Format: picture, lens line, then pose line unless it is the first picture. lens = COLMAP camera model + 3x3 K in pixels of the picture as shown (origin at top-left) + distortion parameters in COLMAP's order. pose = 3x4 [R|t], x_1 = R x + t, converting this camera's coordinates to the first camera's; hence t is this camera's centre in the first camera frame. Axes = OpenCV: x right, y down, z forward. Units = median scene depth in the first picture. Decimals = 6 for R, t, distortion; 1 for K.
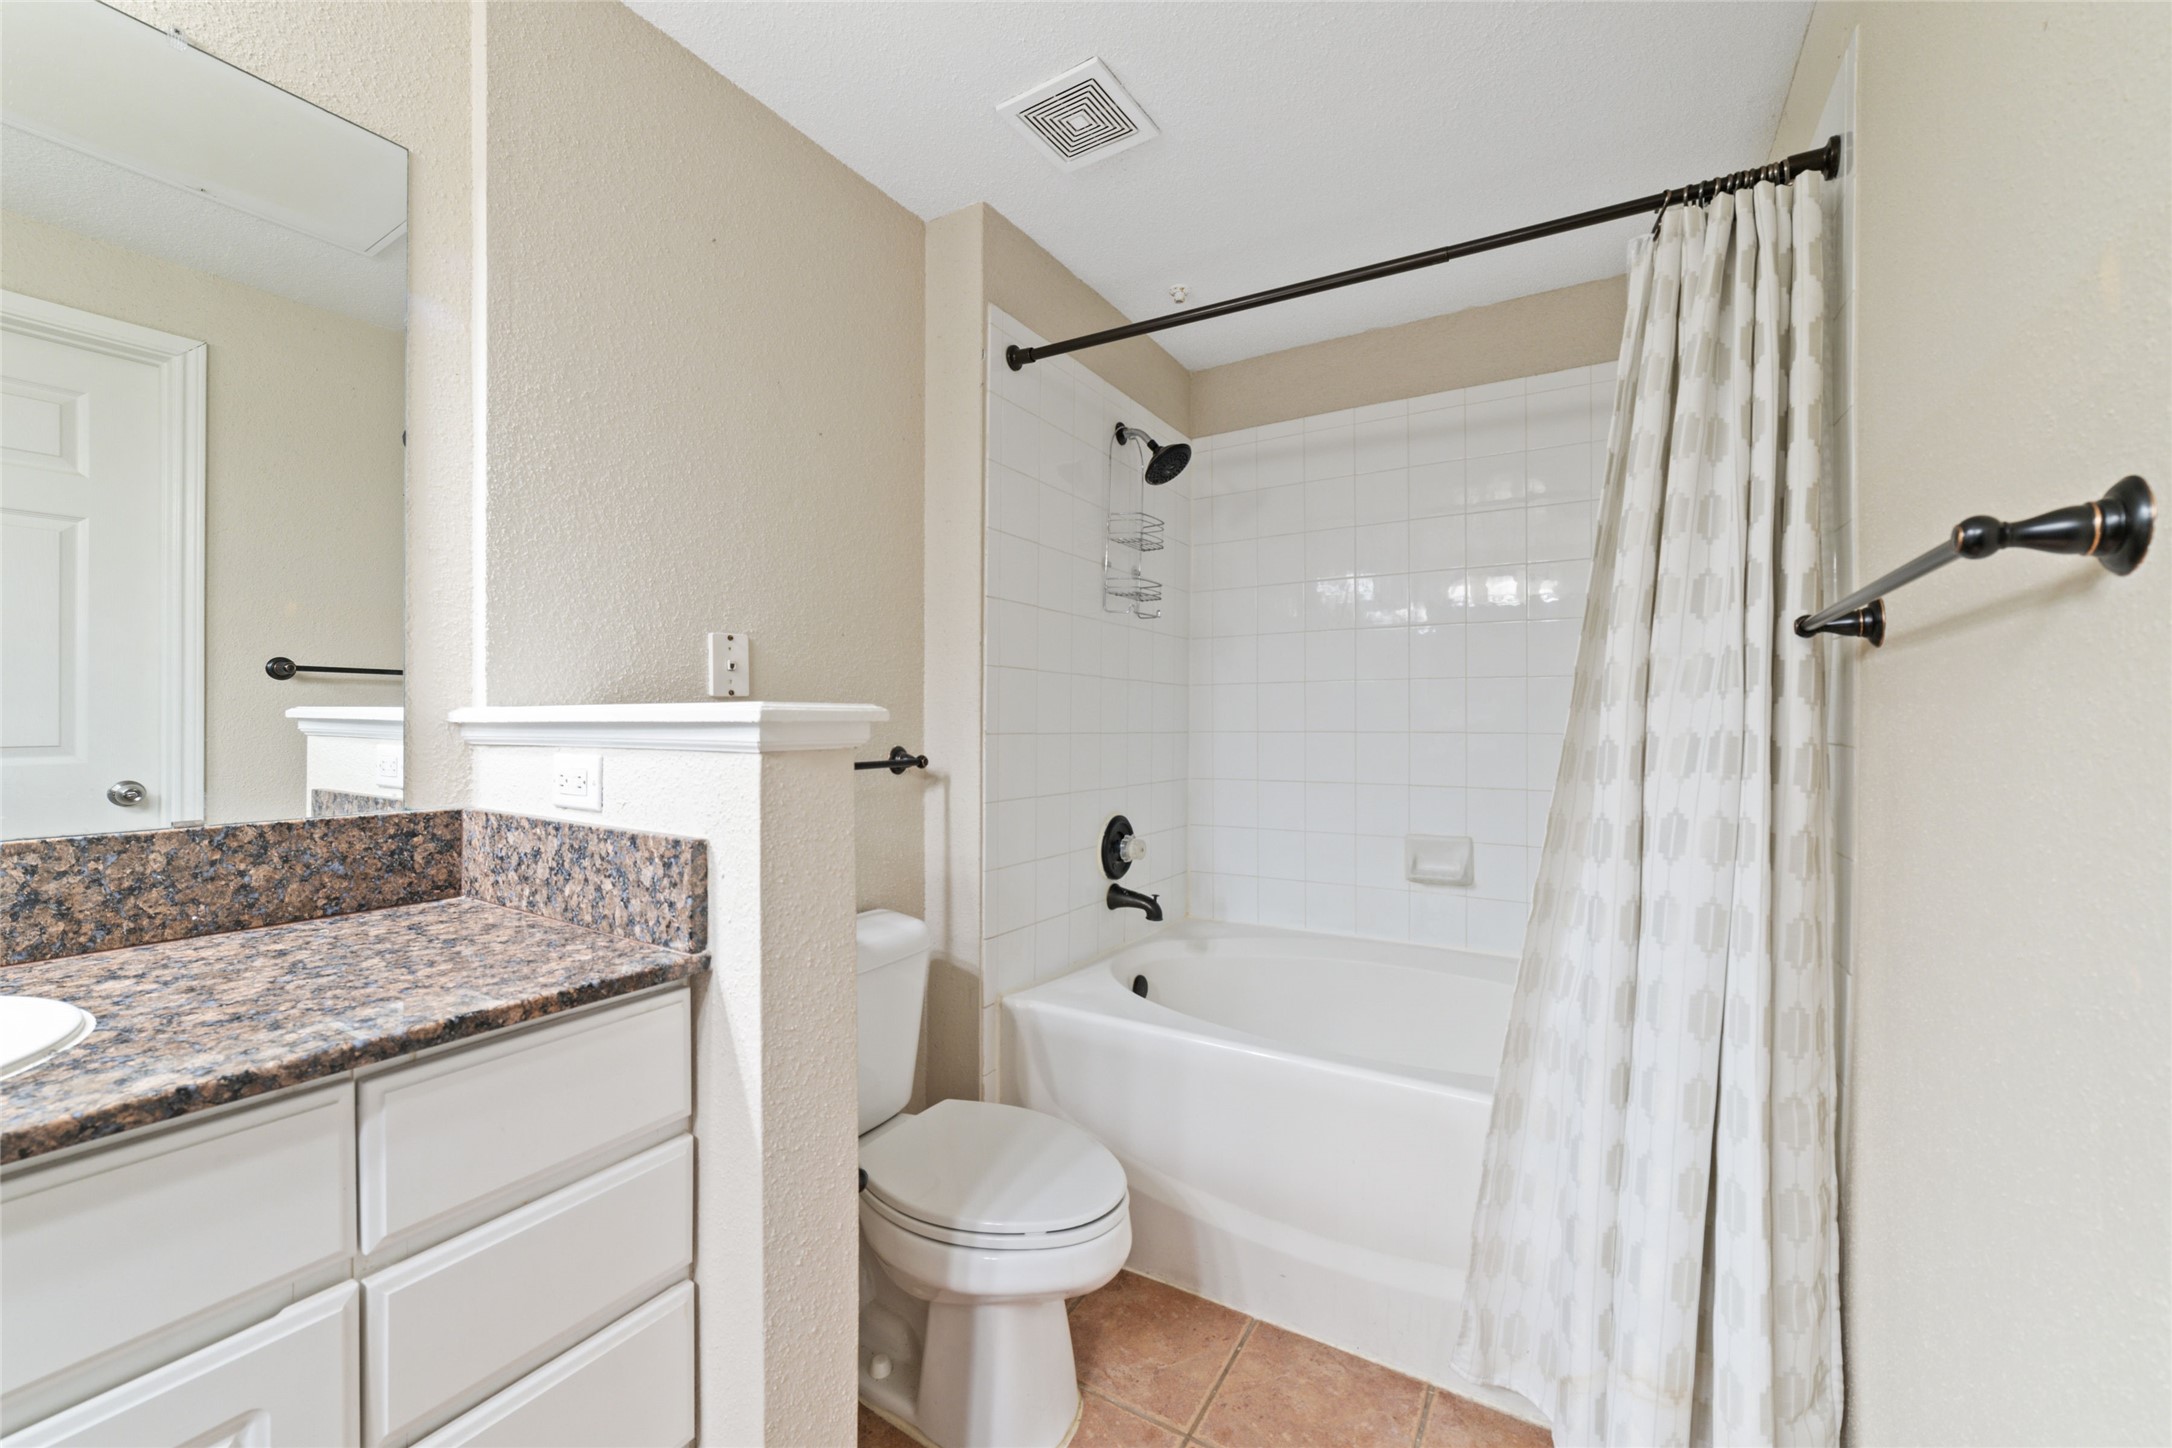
lens RADIAL K [[864.6, 0, 1076.6], [0, 864.6, 718.1], [0, 0, 1]] dist [-0.026629, 0.011356]
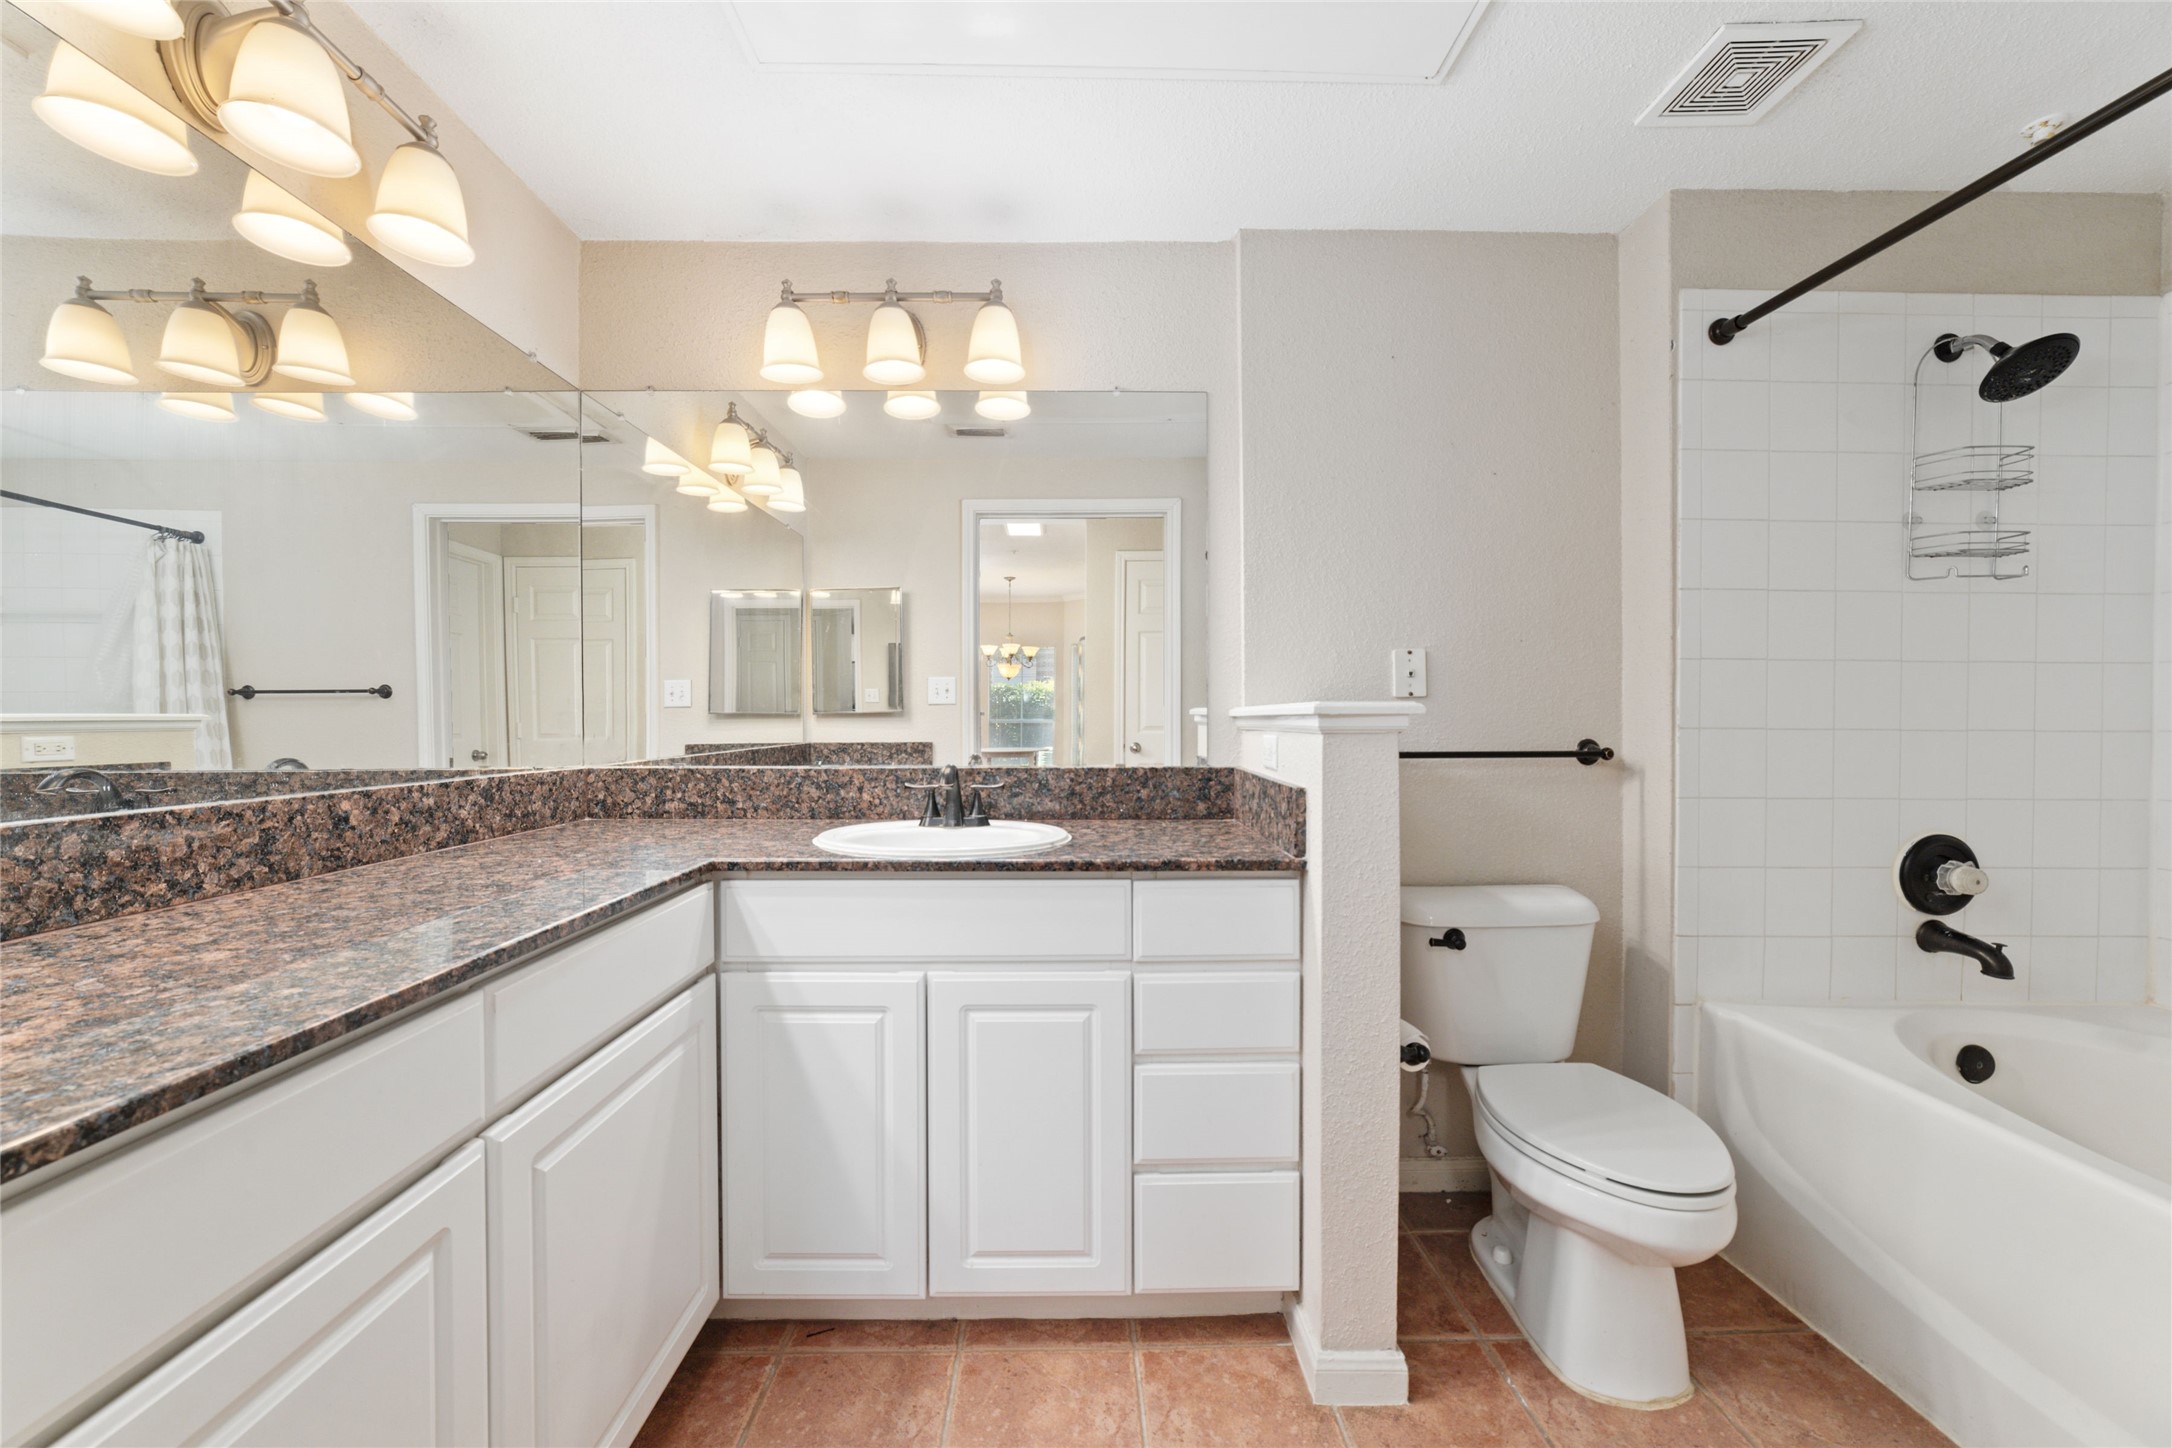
lens RADIAL K [[832.7, 0, 1061.1], [0, 832.7, 714.3], [0, 0, 1]] dist [-0.000494, 0.000119]
pose [[0.521275, -0.005573, -0.853370, 0.501985], [0.002403, 0.999984, -0.005062, 0.008465], [0.853385, 0.000588, 0.521281, -0.149223]]
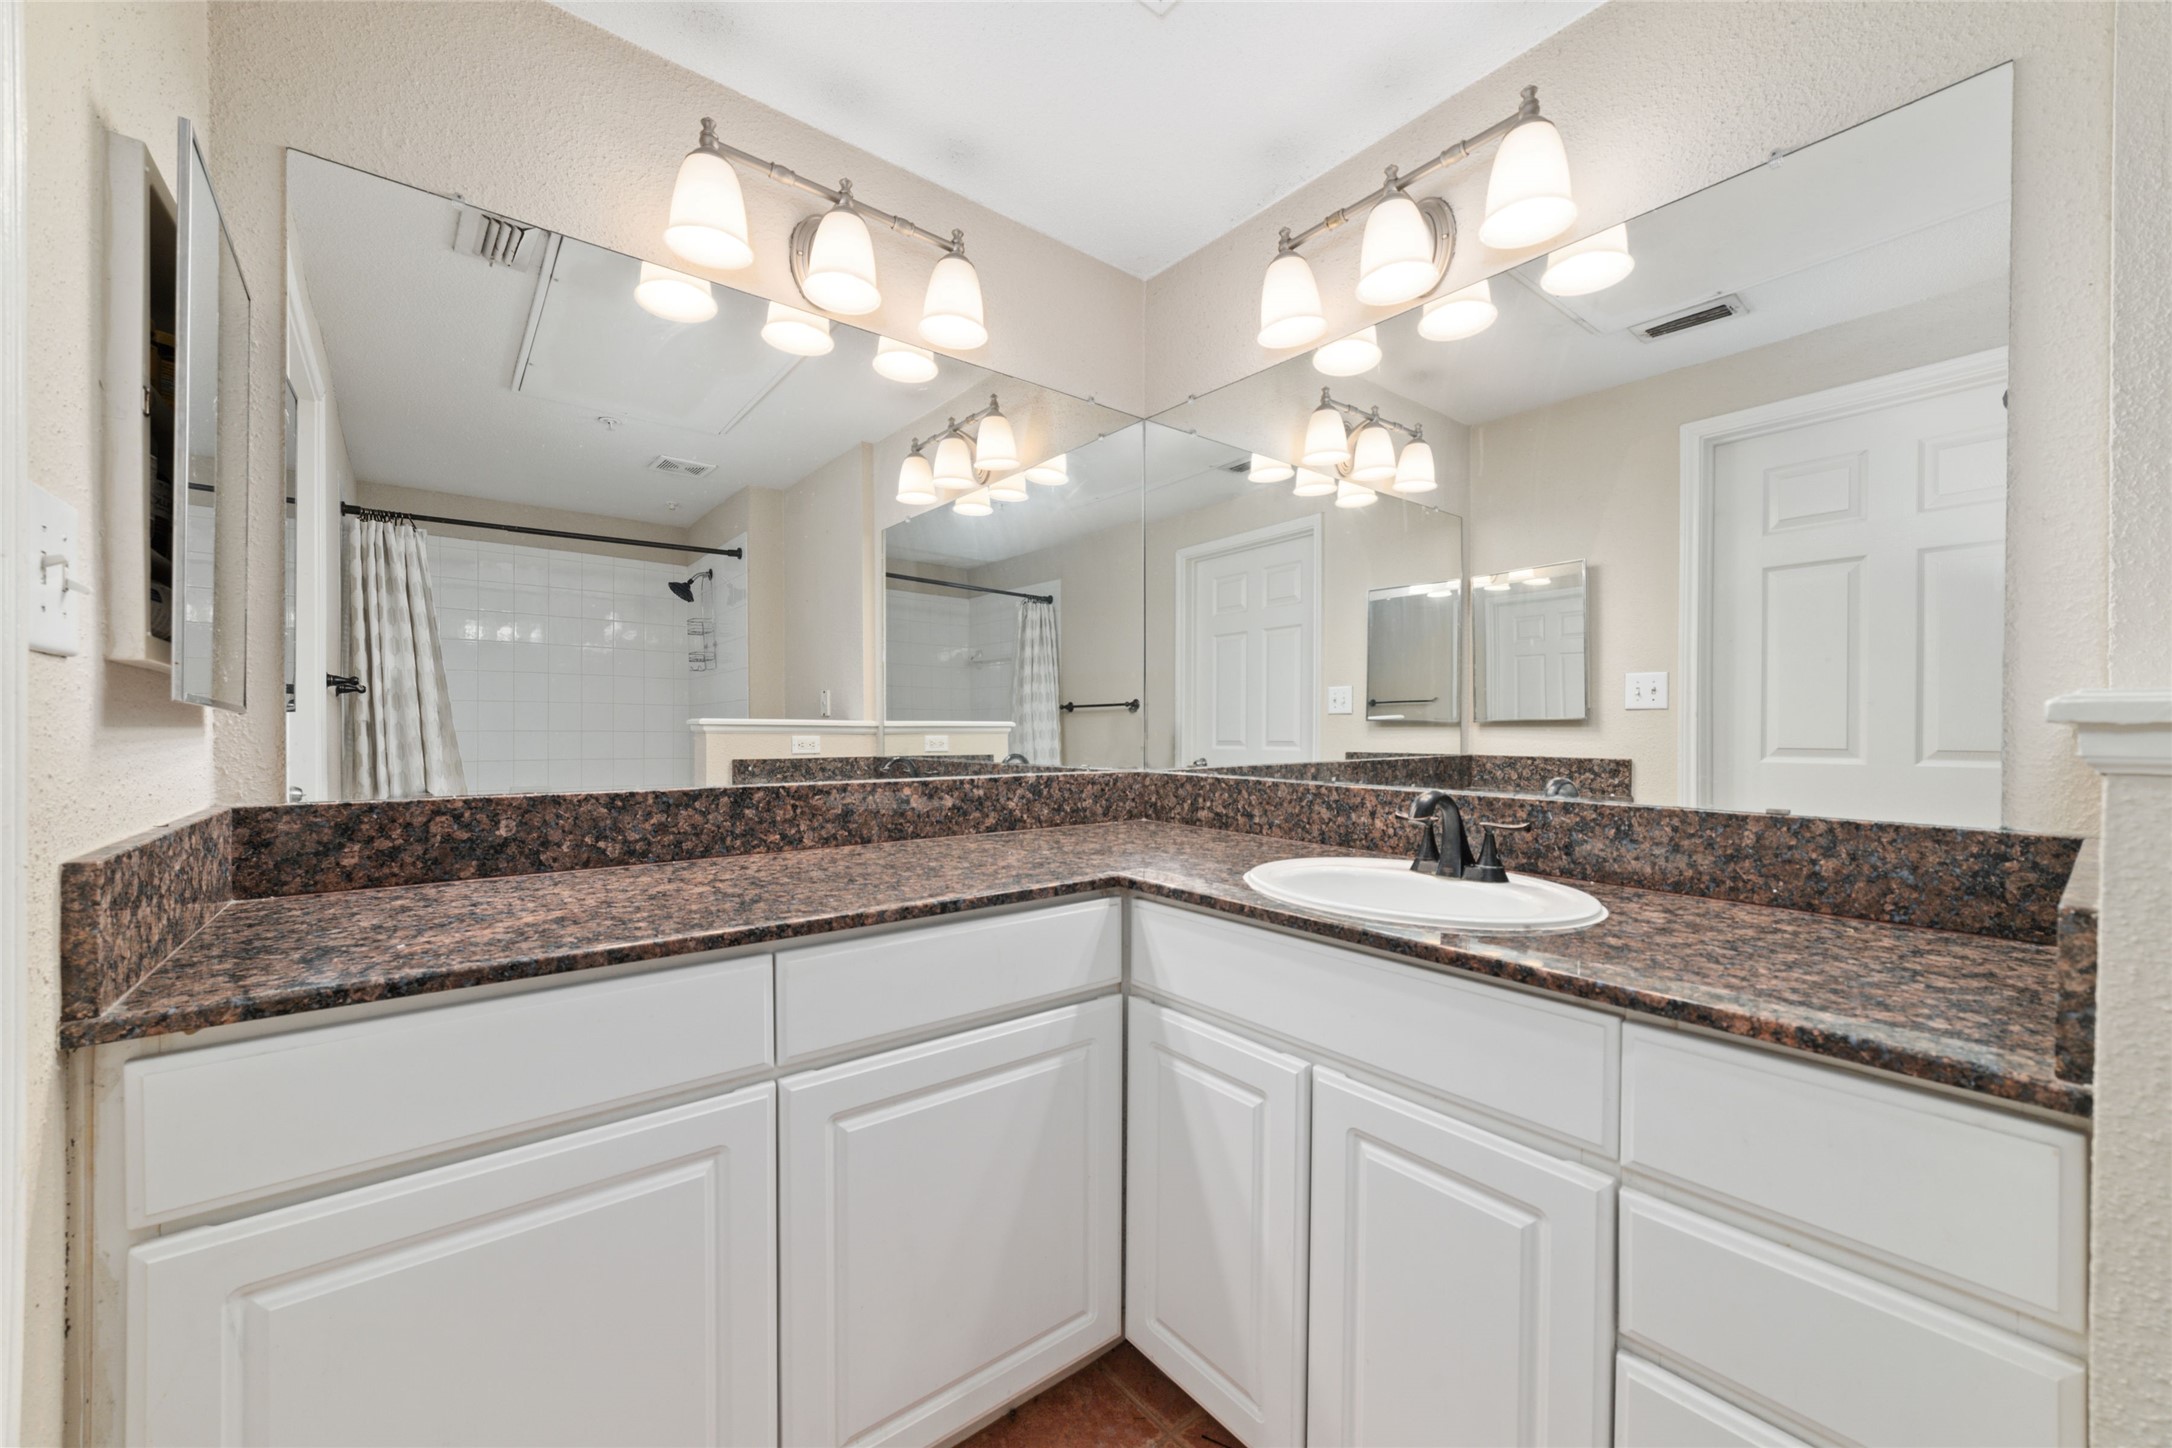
lens RADIAL K [[826.3, 0, 1077.6], [0, 826.3, 729.6], [0, 0, 1]] dist [-0.026407, 0.009396]
pose [[-0.344661, 0.001960, -0.938725, 0.289660], [-0.005431, 0.999977, 0.004082, 0.008935], [0.938712, 0.006505, -0.344642, 0.386793]]
